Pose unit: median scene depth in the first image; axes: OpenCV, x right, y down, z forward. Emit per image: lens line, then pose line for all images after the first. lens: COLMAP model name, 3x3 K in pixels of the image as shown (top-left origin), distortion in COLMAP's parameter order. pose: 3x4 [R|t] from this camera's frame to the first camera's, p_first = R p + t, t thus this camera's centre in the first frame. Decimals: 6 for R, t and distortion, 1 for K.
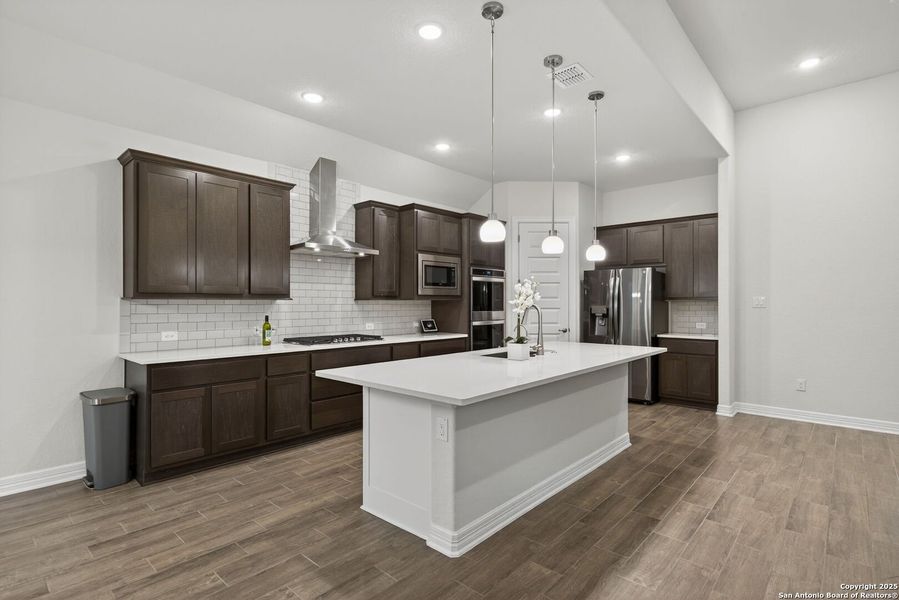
lens RADIAL K [[448.1, 0, 447.1], [0, 448.1, 302.4], [0, 0, 1]] dist [-0.000209, -0.000634]
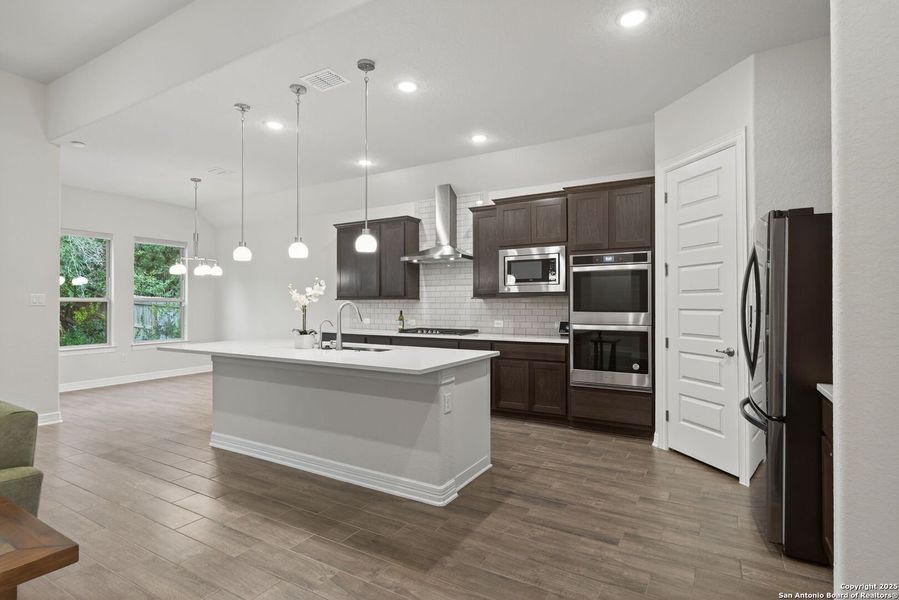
lens RADIAL K [[456.0, 0, 438.9], [0, 456.0, 300.2], [0, 0, 1]] dist [0.003578, 0.001469]
pose [[0.188964, -0.004037, -0.981976, 1.052604], [0.006970, 0.999972, -0.002770, 0.000605], [0.981959, -0.006321, 0.188987, 0.826572]]
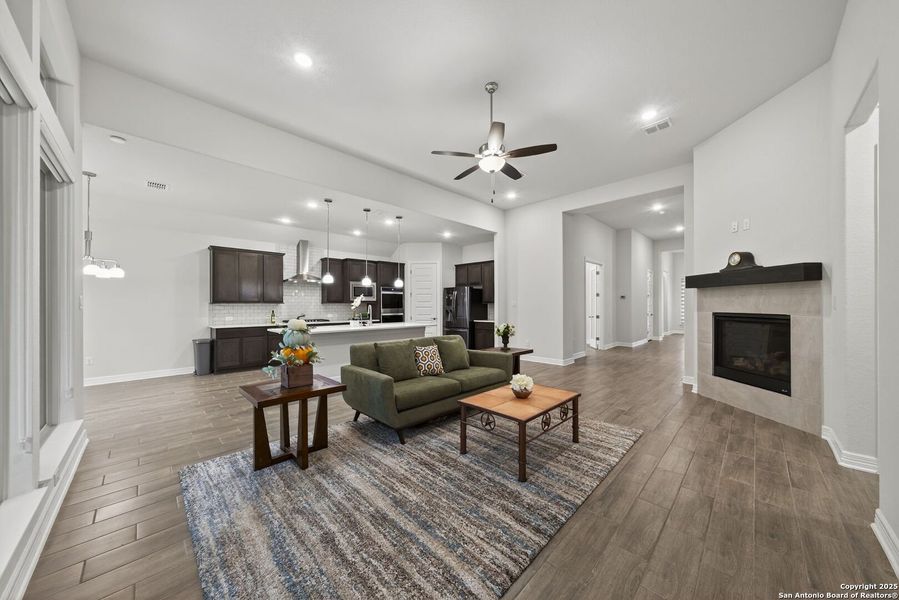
lens RADIAL K [[311.9, 0, 447.7], [0, 311.9, 304.4], [0, 0, 1]] dist [-0.000525, -0.000093]
pose [[0.998651, -0.002997, -0.051845, 0.574020], [0.003262, 0.999982, 0.005023, -0.006320], [0.051829, -0.005185, 0.998643, -0.552723]]
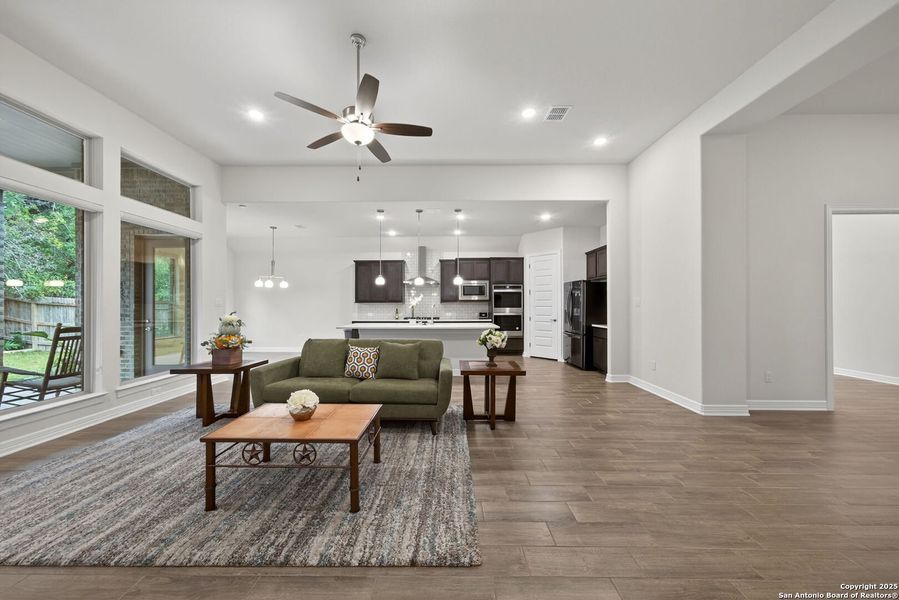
lens RADIAL K [[311.9, 0, 447.7], [0, 311.9, 304.4], [0, 0, 1]] dist [-0.000525, -0.000093]
pose [[0.663438, -0.001555, -0.748230, 1.241311], [0.005587, 0.999980, 0.002875, -0.000248], [0.748211, -0.006088, 0.663433, -0.058914]]
